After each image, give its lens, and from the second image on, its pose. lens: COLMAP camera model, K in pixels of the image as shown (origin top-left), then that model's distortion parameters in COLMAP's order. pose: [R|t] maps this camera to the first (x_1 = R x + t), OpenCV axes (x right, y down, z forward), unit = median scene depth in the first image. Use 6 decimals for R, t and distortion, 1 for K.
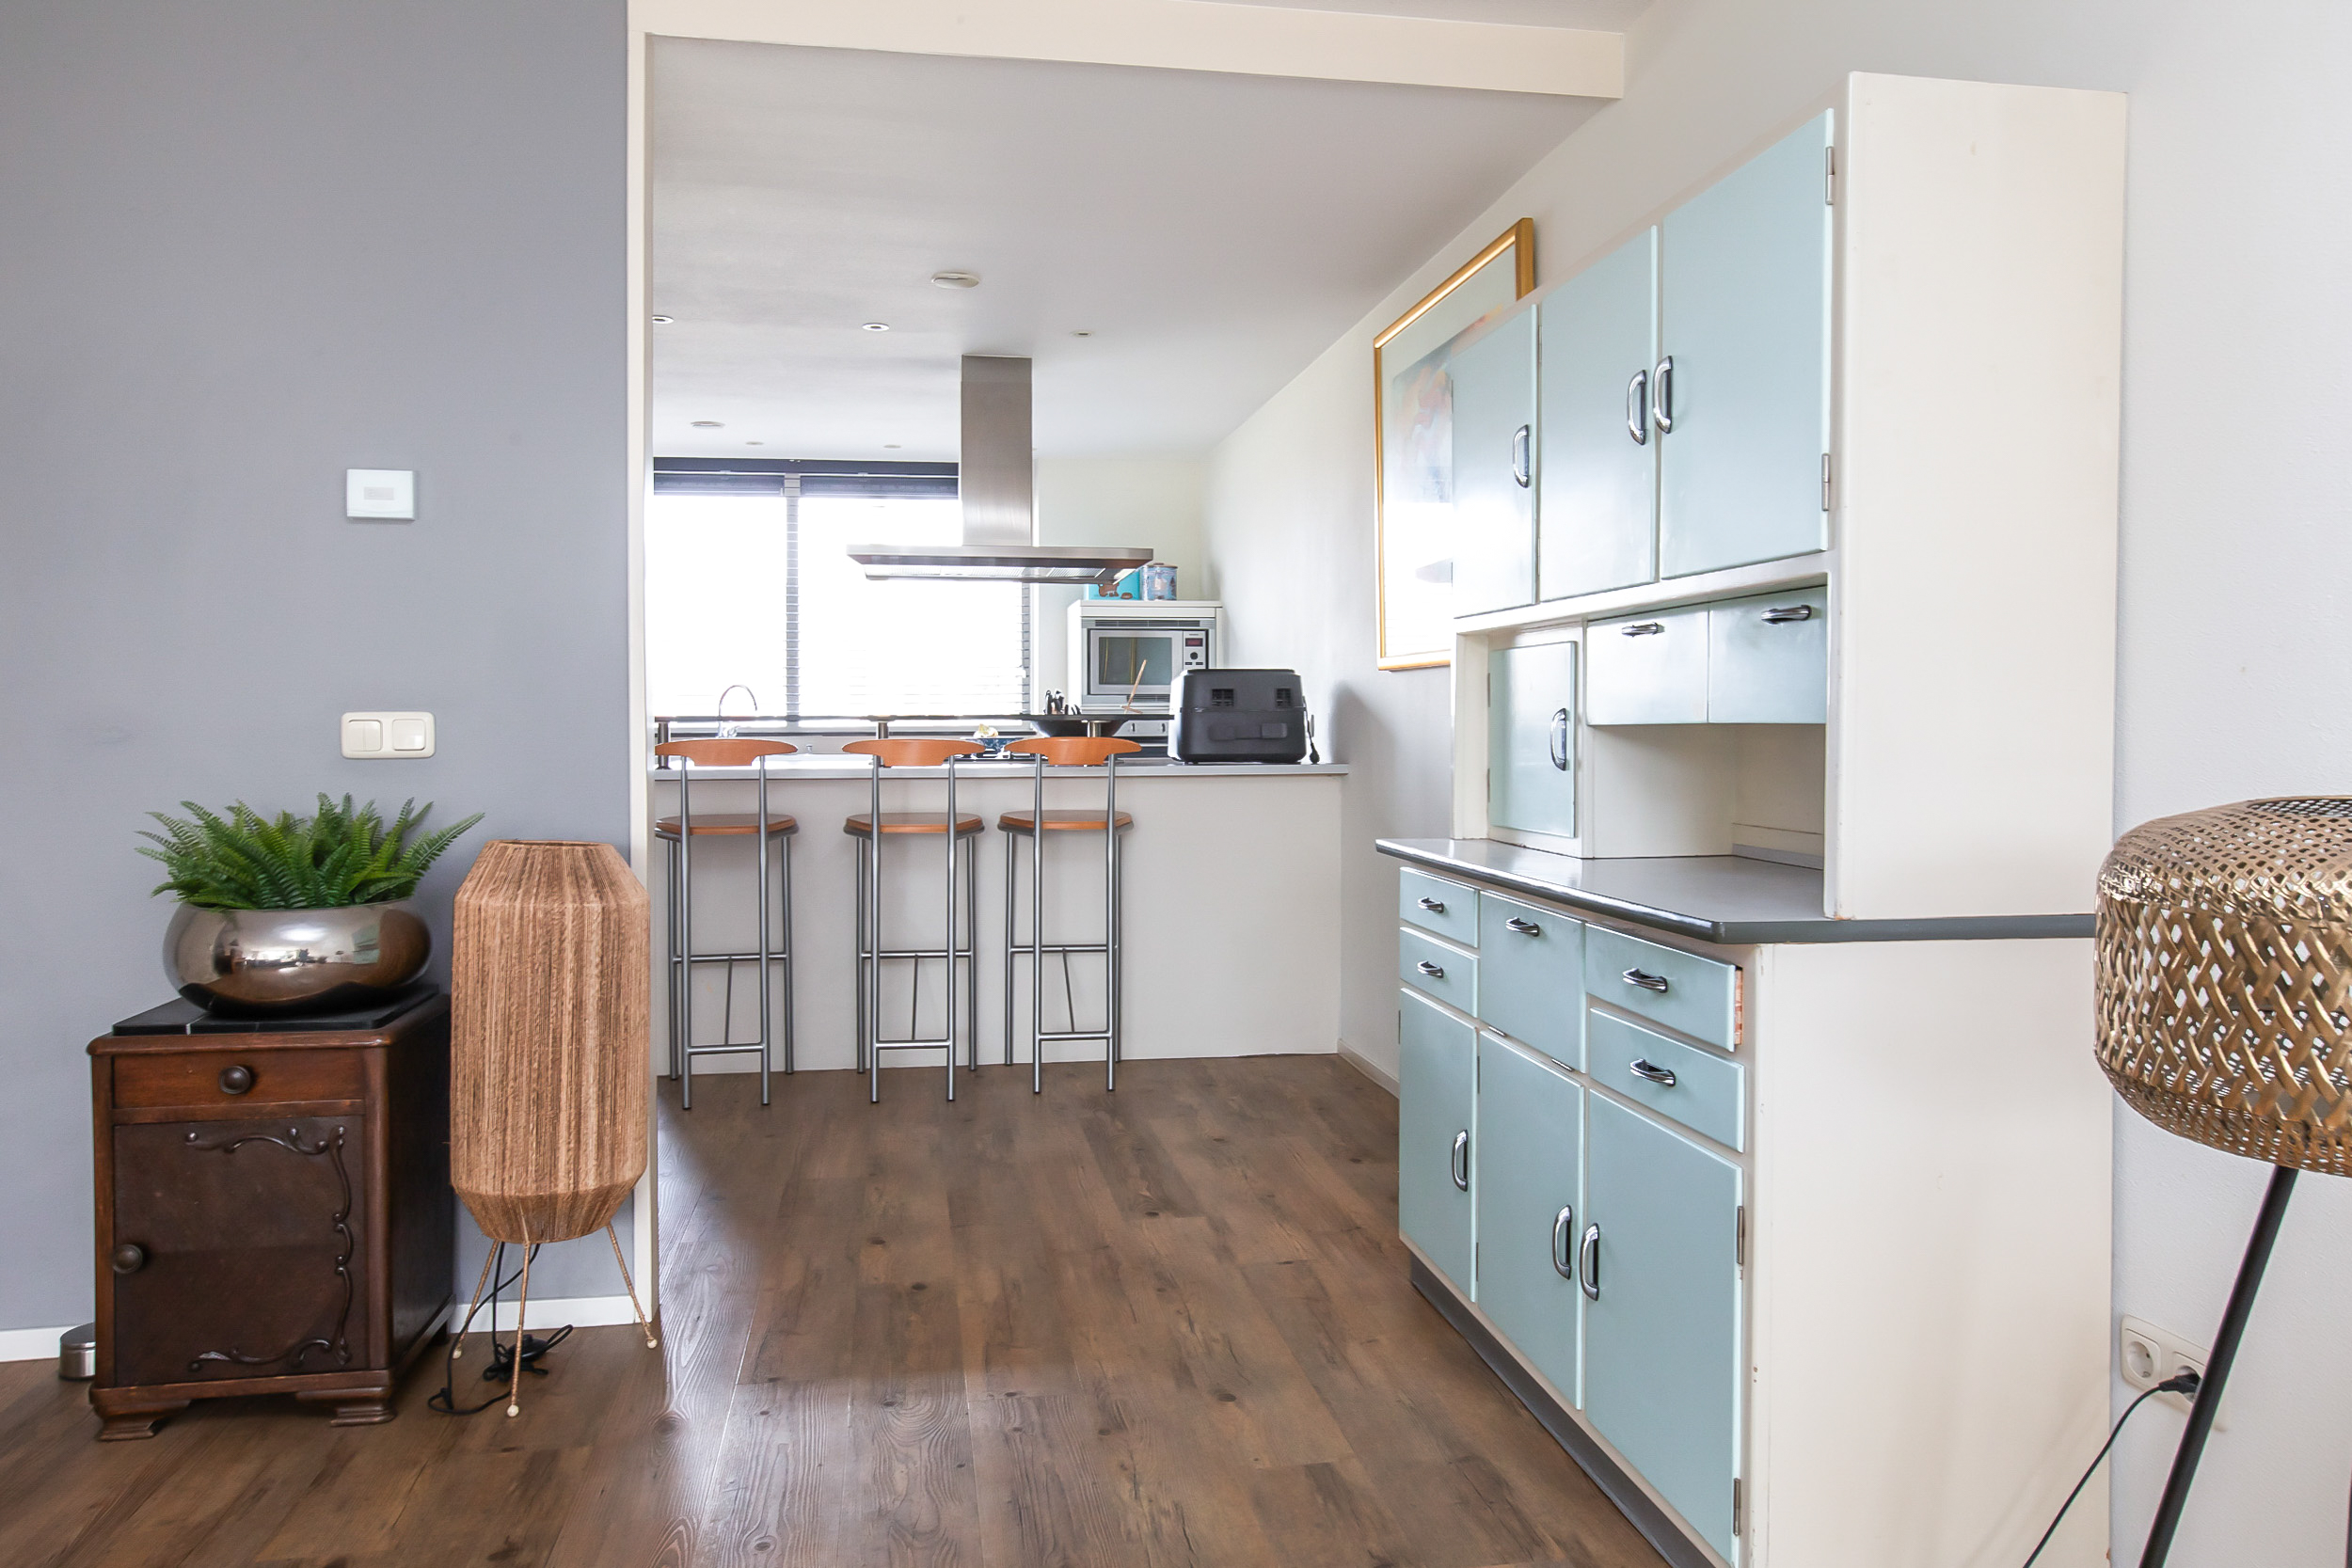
lens RADIAL K [[1626.3, 0, 1223.8], [0, 1626.3, 762.3], [0, 0, 1]] dist [0.001329, 0.006131]
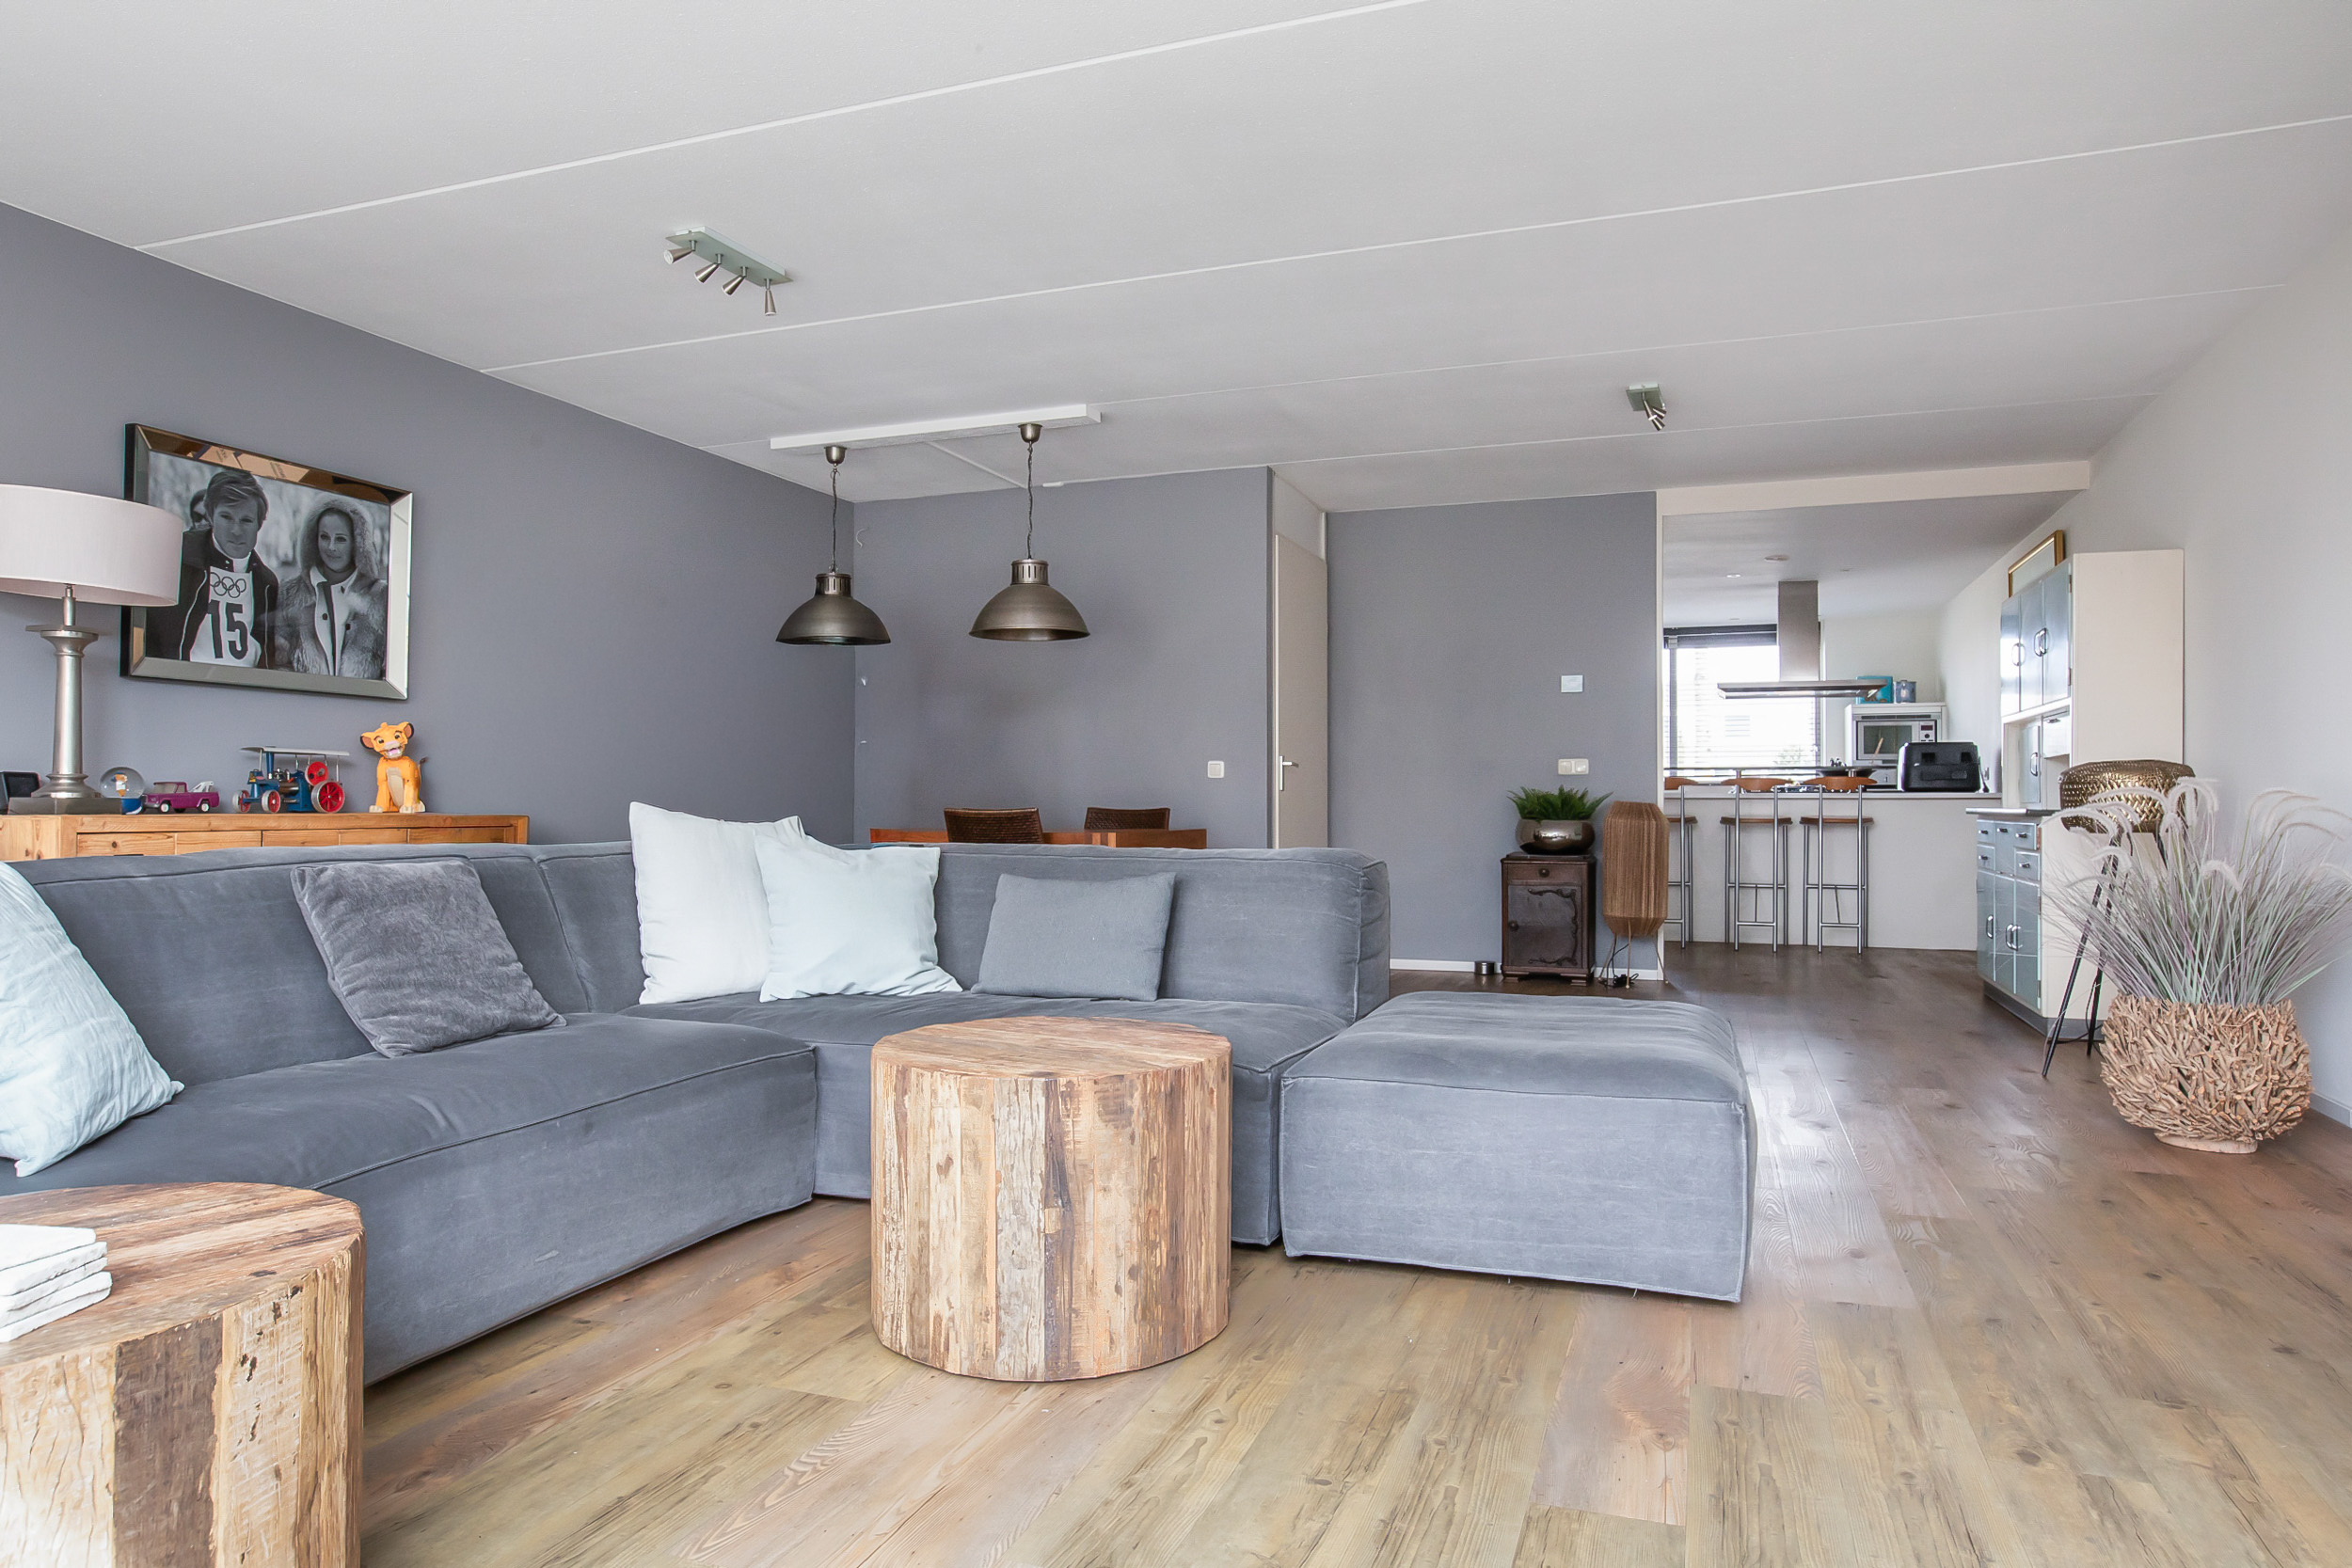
lens RADIAL K [[1471.3, 0, 1210.8], [0, 1471.3, 788.1], [0, 0, 1]] dist [-0.002491, 0.001560]
pose [[0.866512, -0.003246, -0.499146, 0.137853], [-0.015503, 0.999321, -0.033411, 0.069531], [0.498916, 0.036689, 0.865874, -0.934365]]
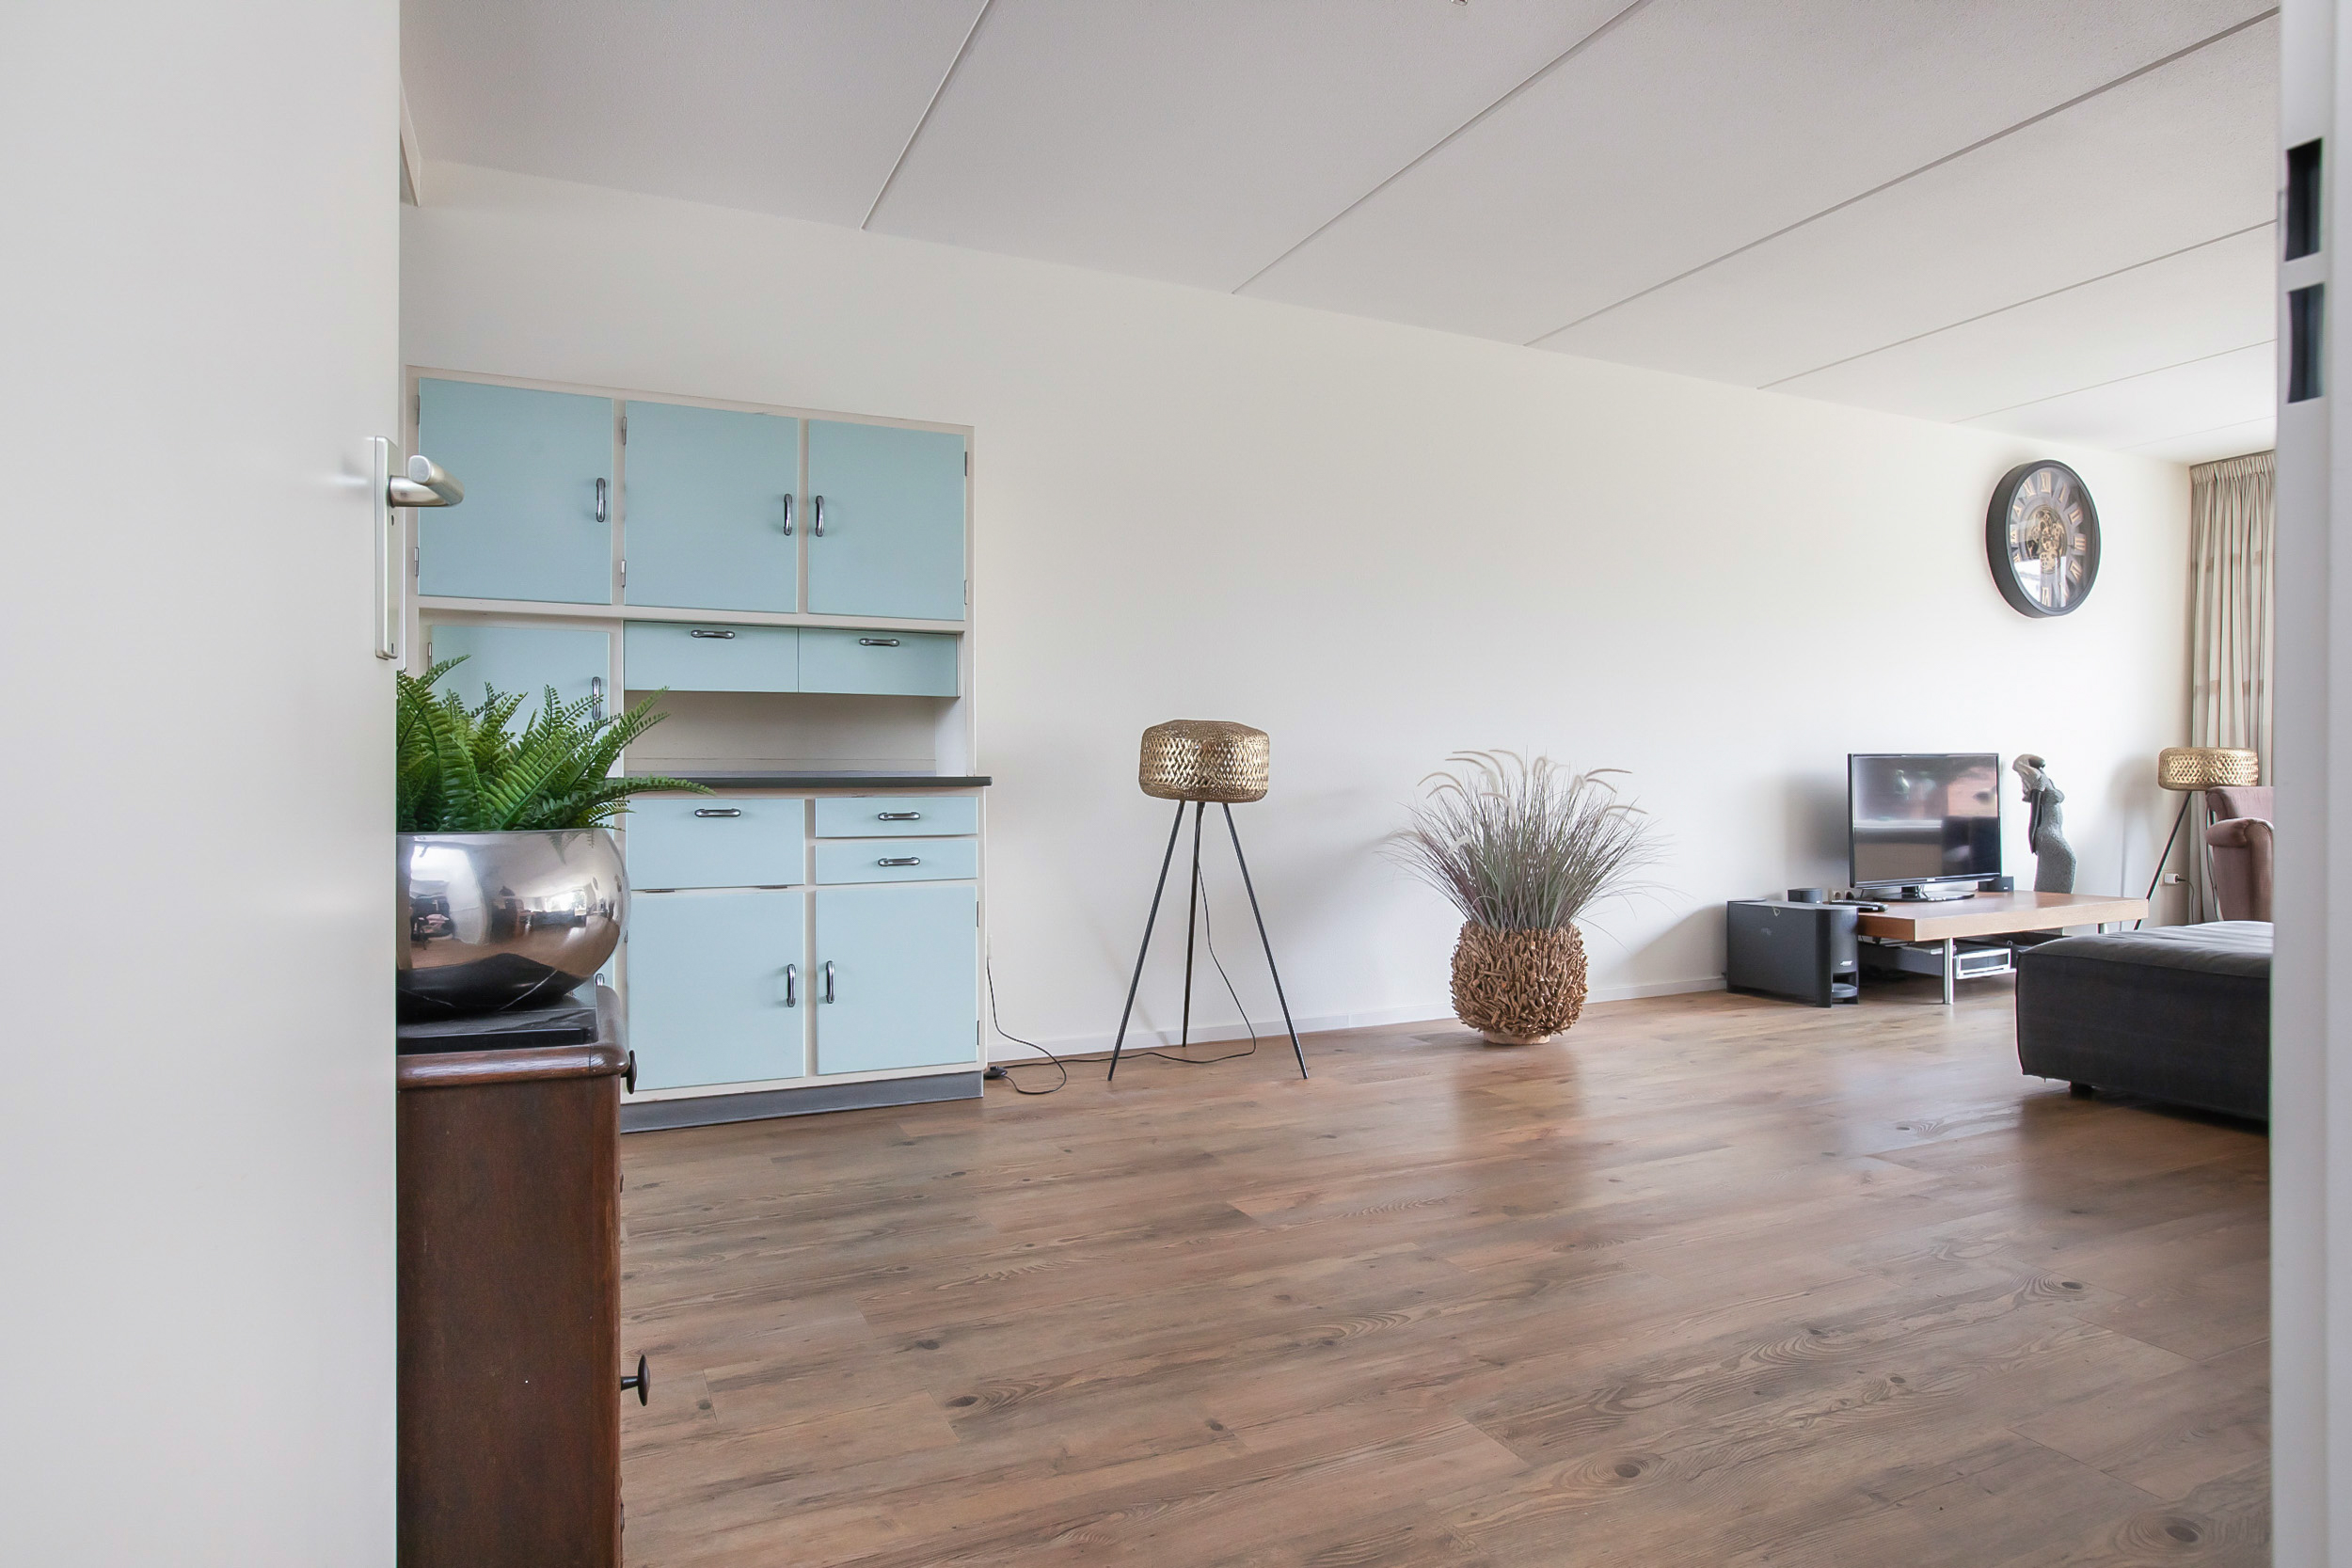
lens RADIAL K [[1306.9, 0, 1176.0], [0, 1306.9, 784.0], [0, 0, 1]] dist [-0.001121, -0.000129]
pose [[-0.242044, -0.004490, 0.970255, -0.604388], [0.019124, 0.999773, 0.009397, 0.036157], [-0.970077, 0.020830, -0.241903, 0.456657]]
